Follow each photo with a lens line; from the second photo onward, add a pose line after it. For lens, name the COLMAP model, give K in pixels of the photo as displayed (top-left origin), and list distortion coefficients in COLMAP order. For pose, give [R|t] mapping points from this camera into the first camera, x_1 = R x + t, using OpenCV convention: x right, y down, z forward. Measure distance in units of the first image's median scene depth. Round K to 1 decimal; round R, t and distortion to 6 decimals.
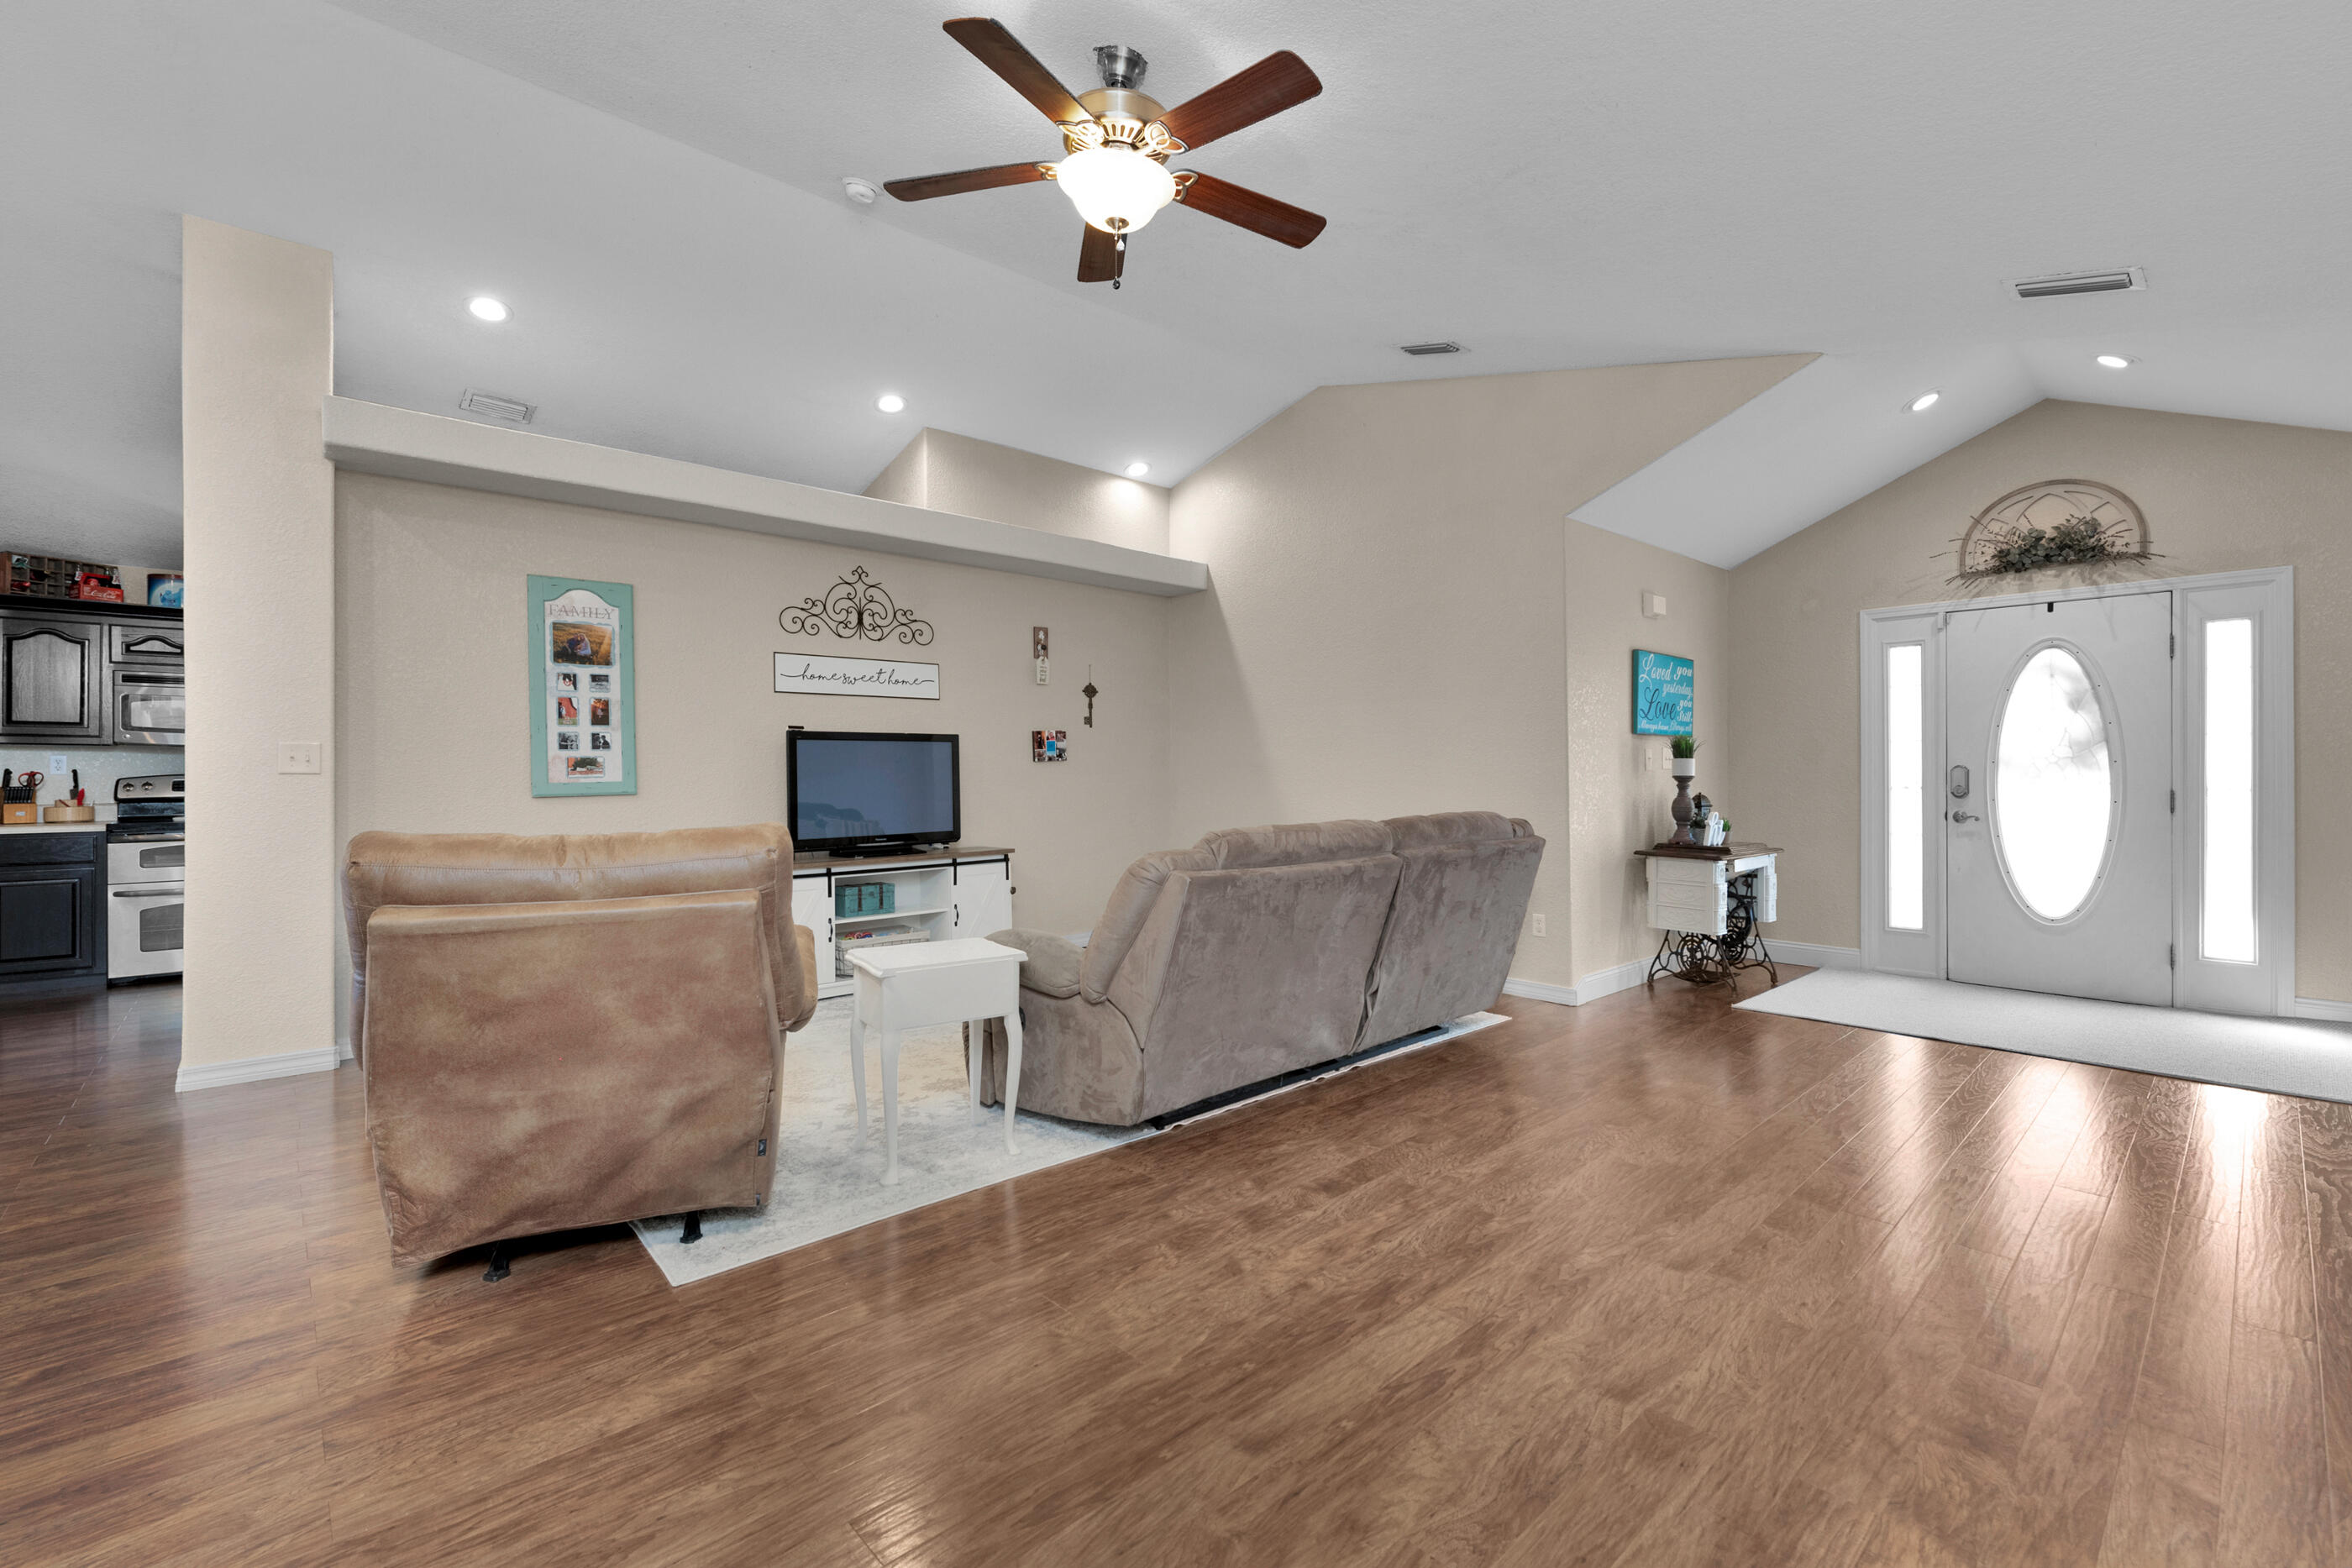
lens RADIAL K [[988.7, 0, 1249.1], [0, 988.7, 782.2], [0, 0, 1]] dist [-0.002162, -0.000137]
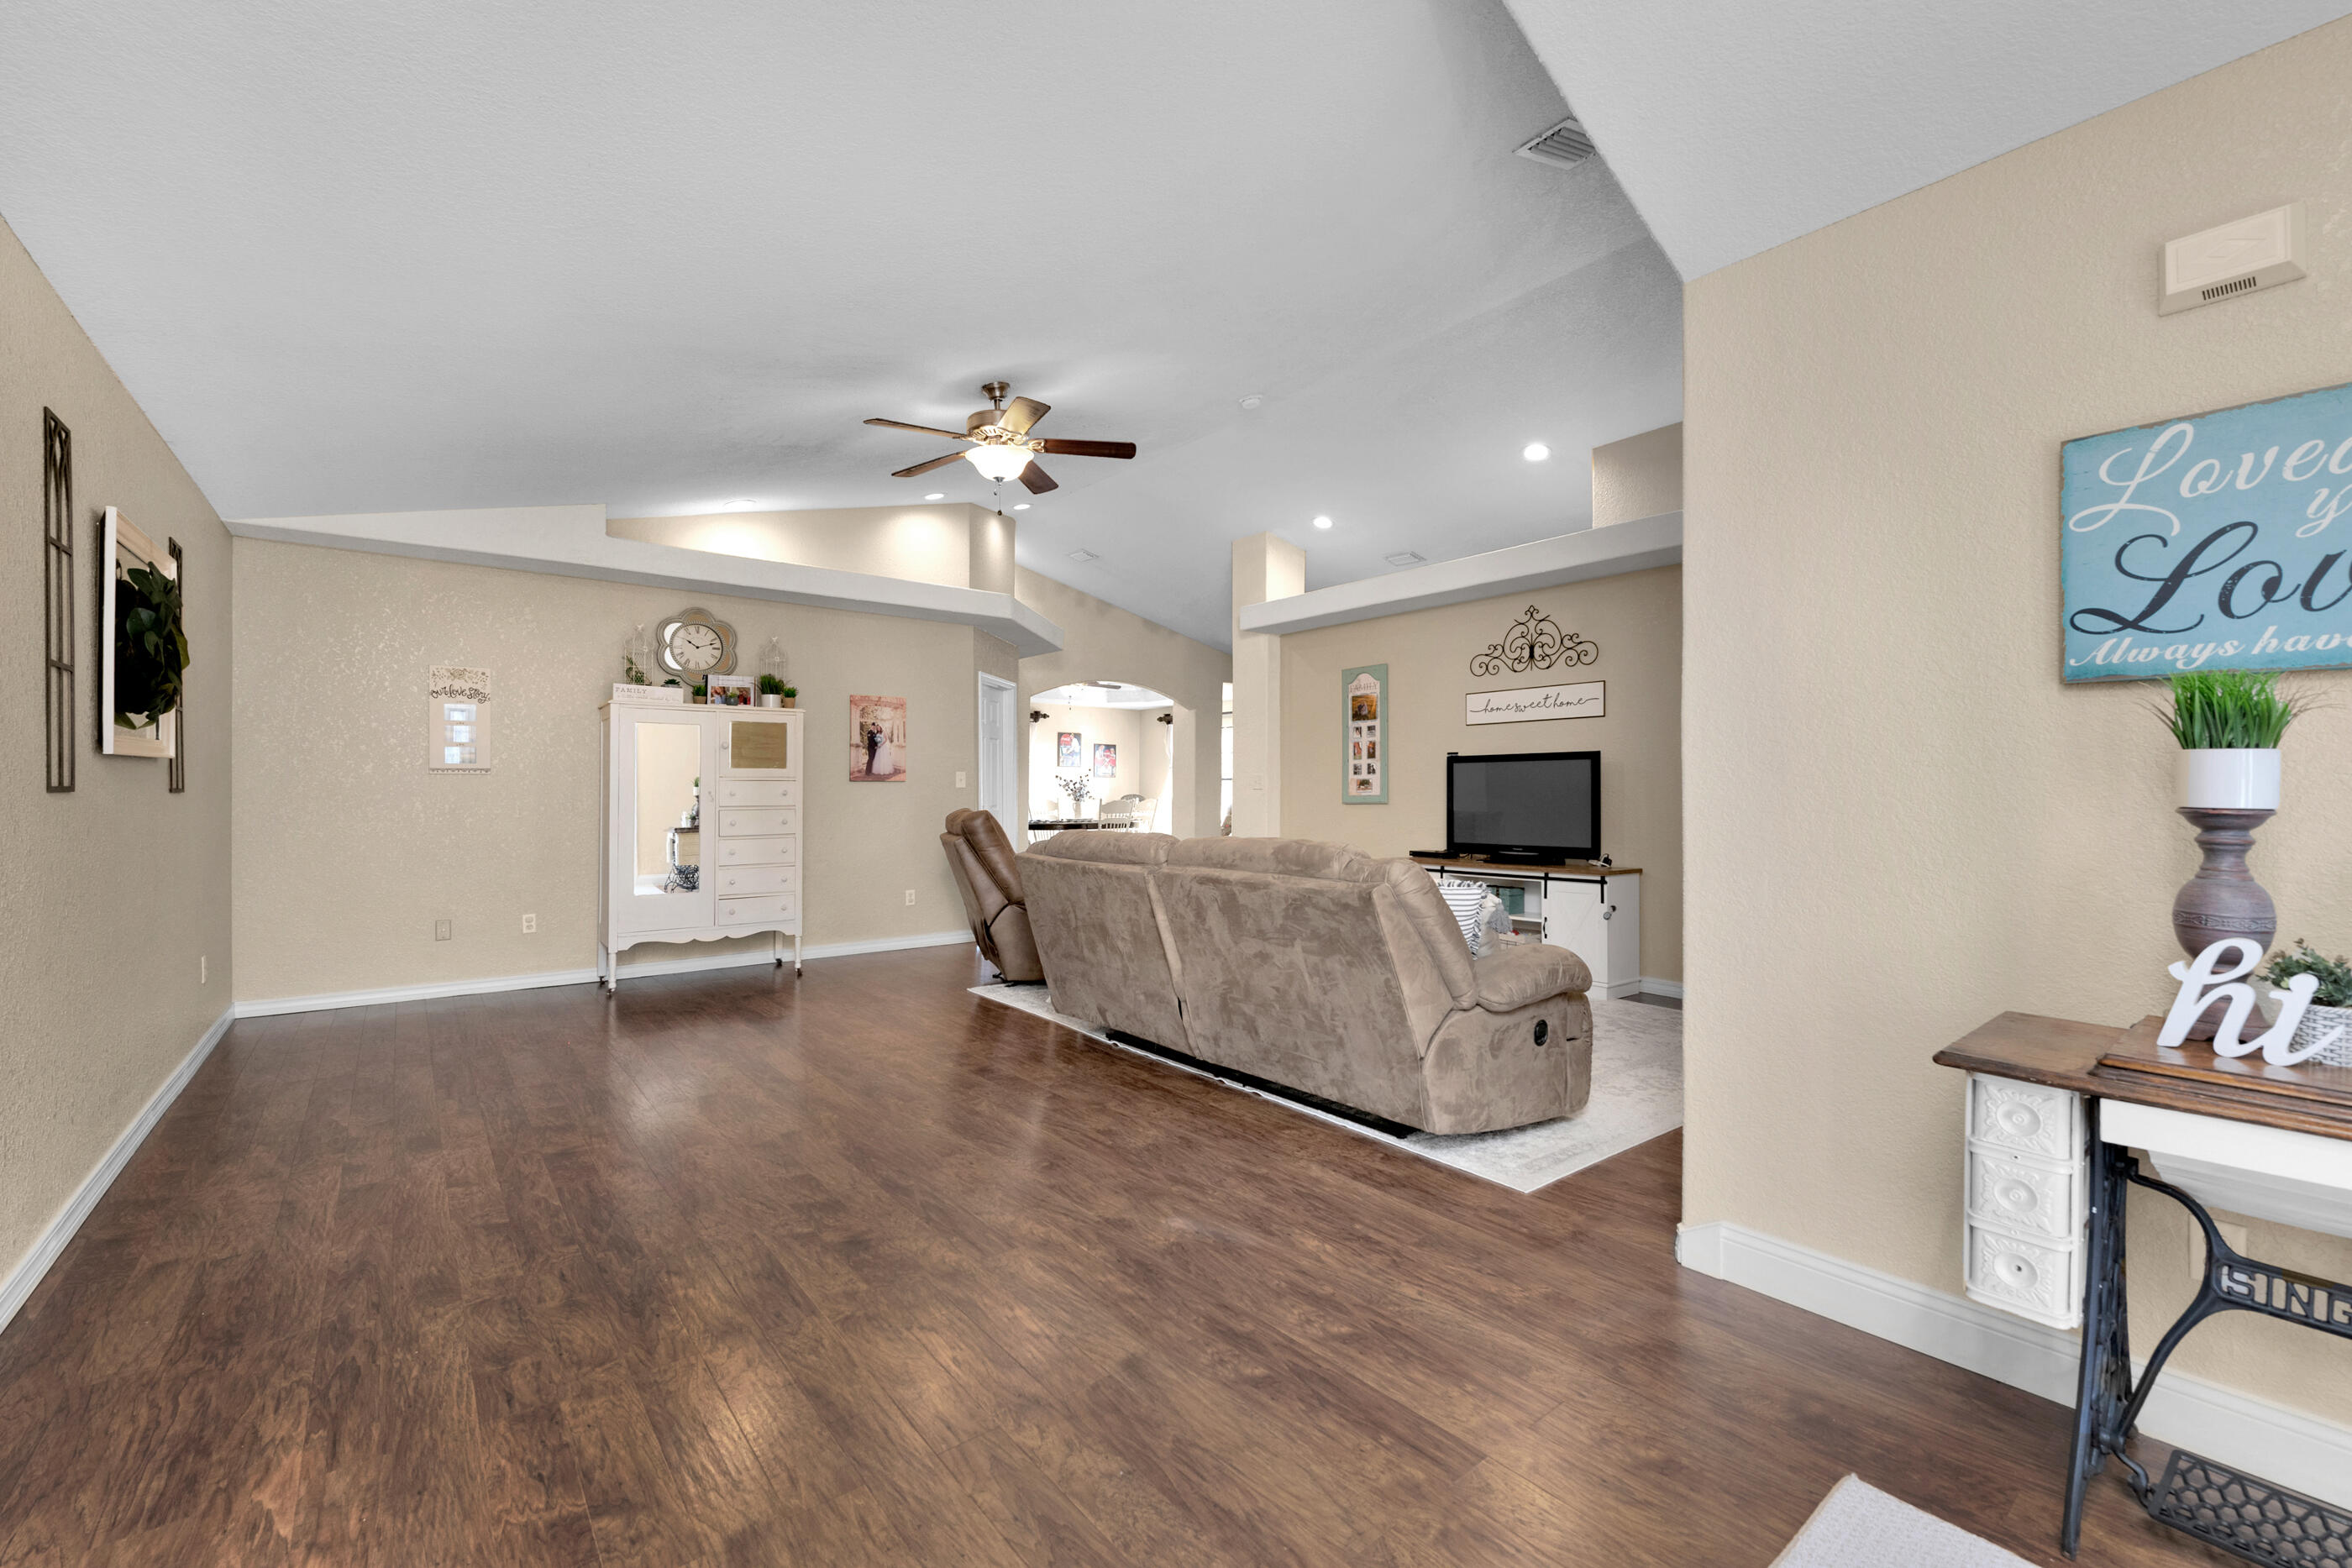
lens RADIAL K [[978.4, 0, 1176.0], [0, 978.4, 784.0], [0, 0, 1]] dist [0.002114, -0.000122]
pose [[-0.096470, -0.003163, -0.995331, 0.828033], [-0.009677, 0.999951, -0.002239, -0.010379], [0.995289, 0.009416, -0.096496, 0.778590]]
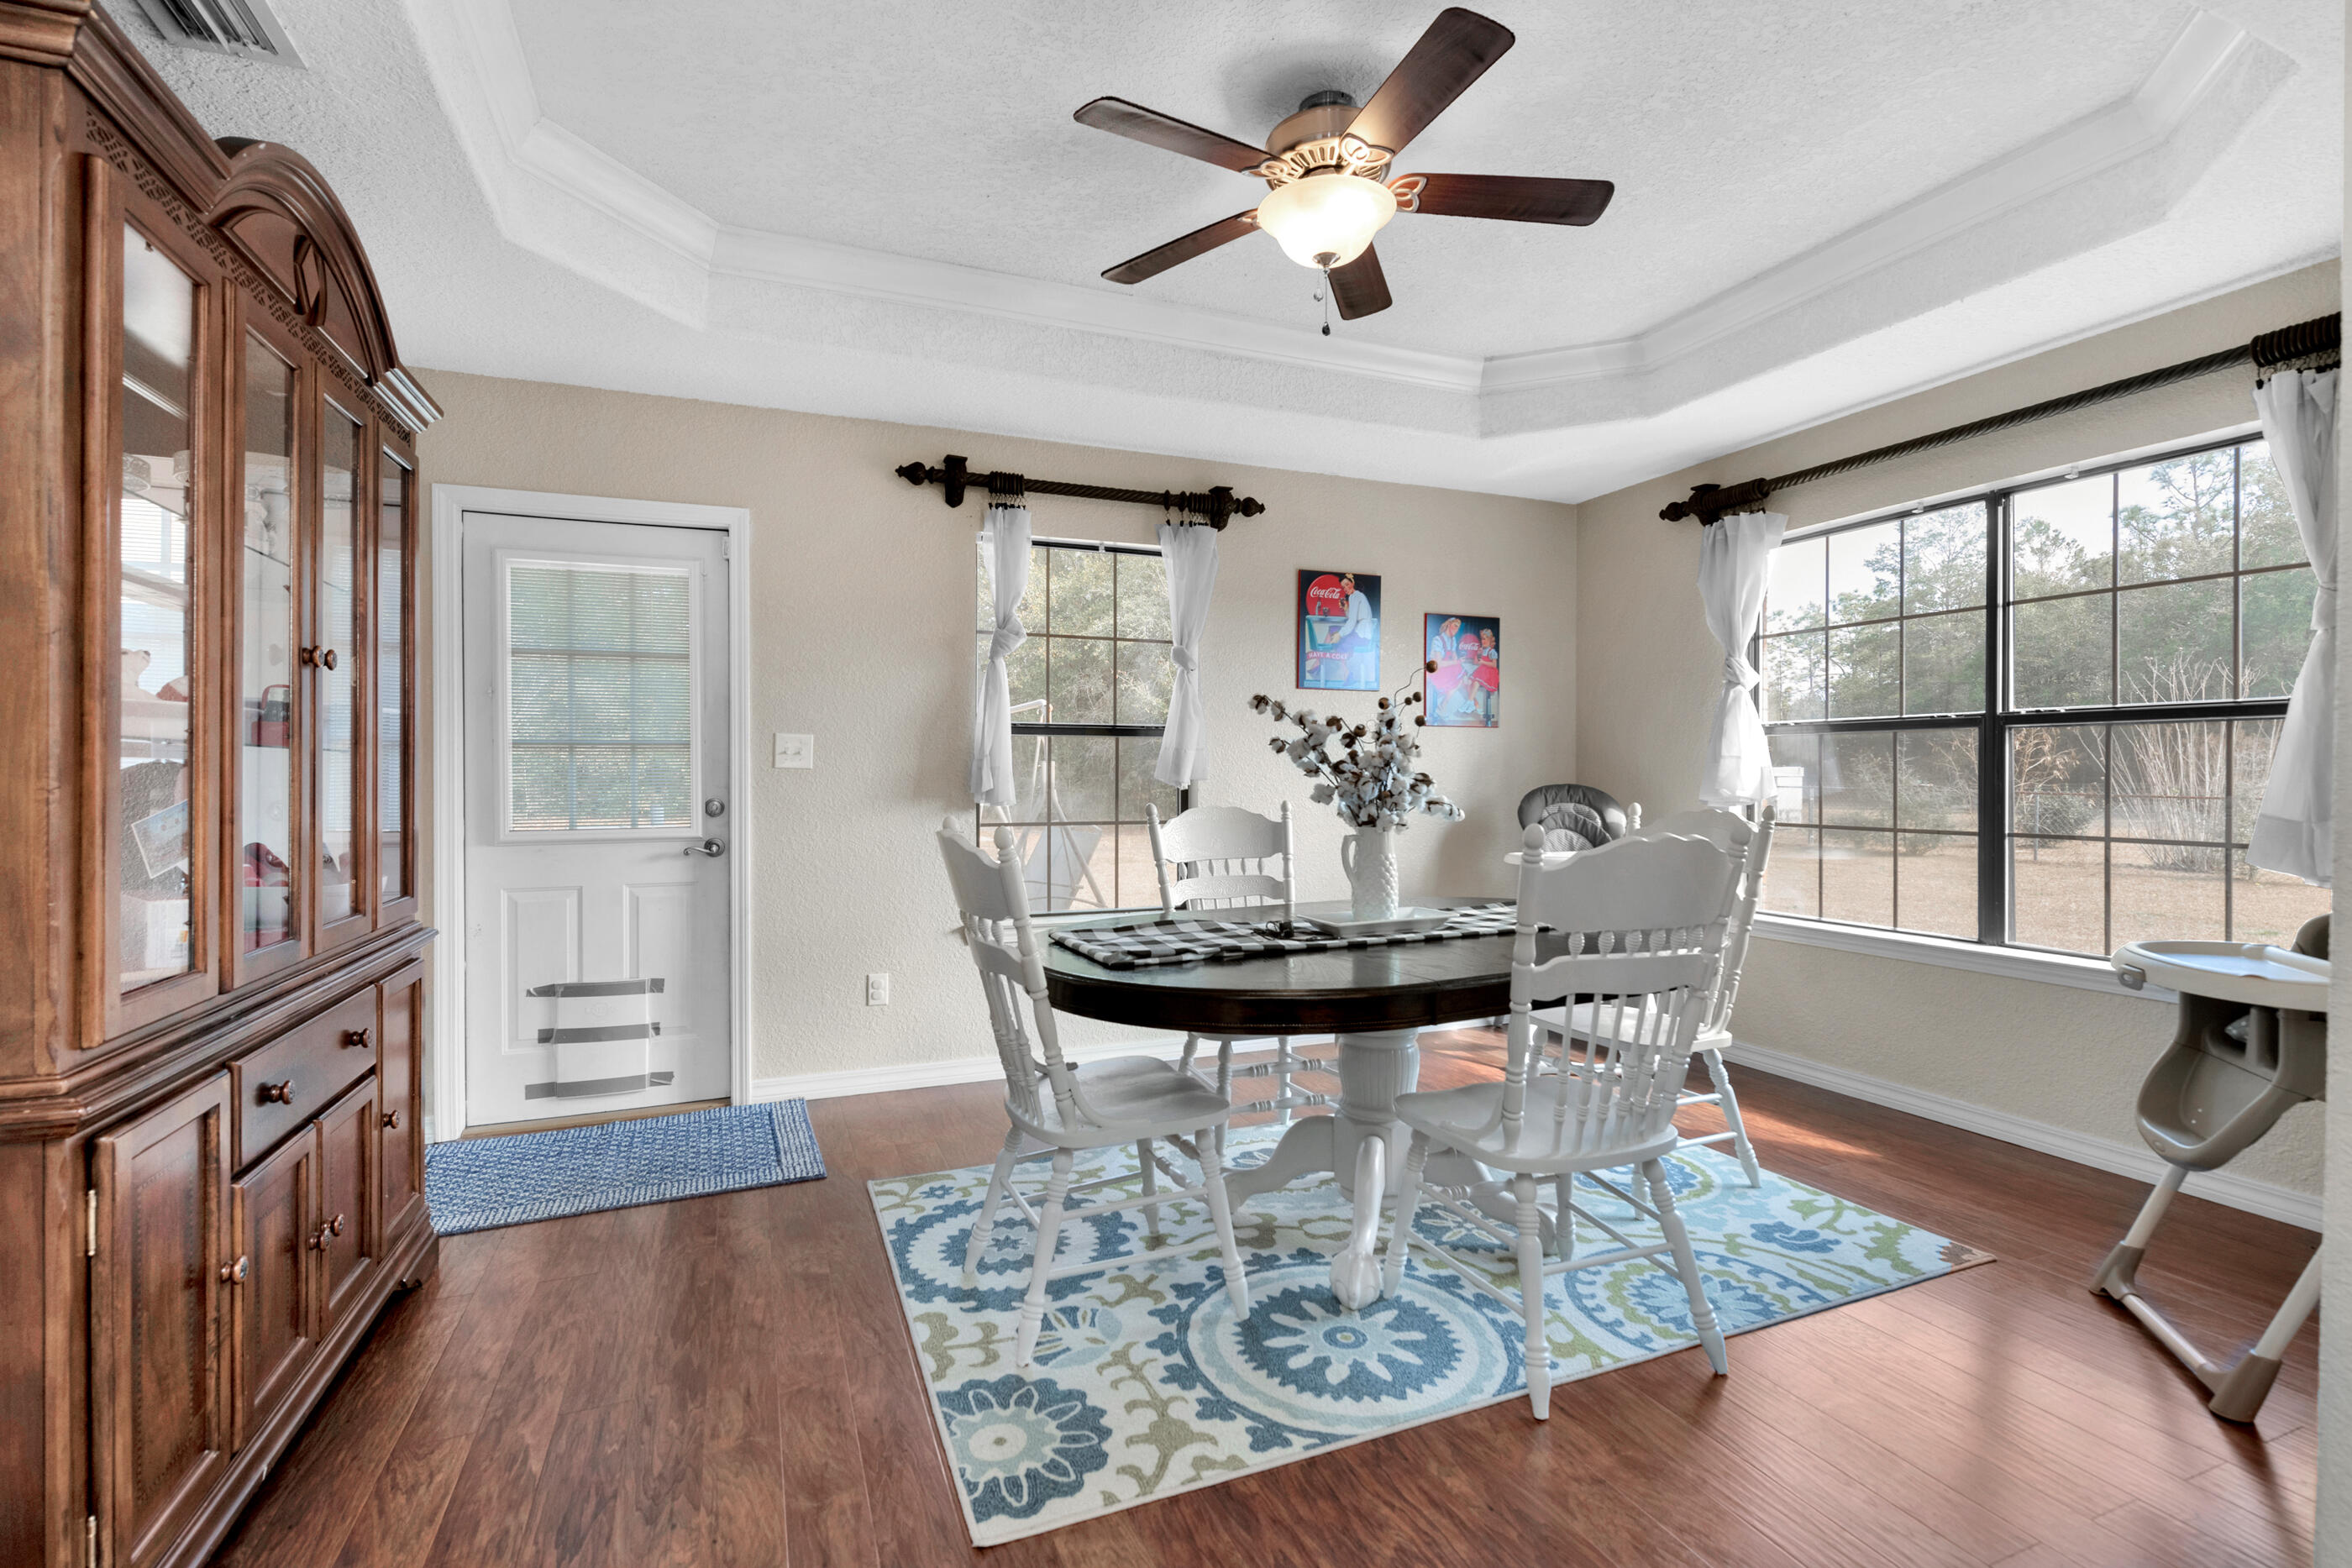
lens RADIAL K [[1043.5, 0, 1174.8], [0, 1043.5, 771.7], [0, 0, 1]] dist [0.001328, -0.000940]
pose [[-0.372777, 0.000204, -0.927921, -1.047592], [-0.006665, 0.999974, 0.002898, 0.001849], [0.927897, 0.007265, -0.372765, 0.406103]]
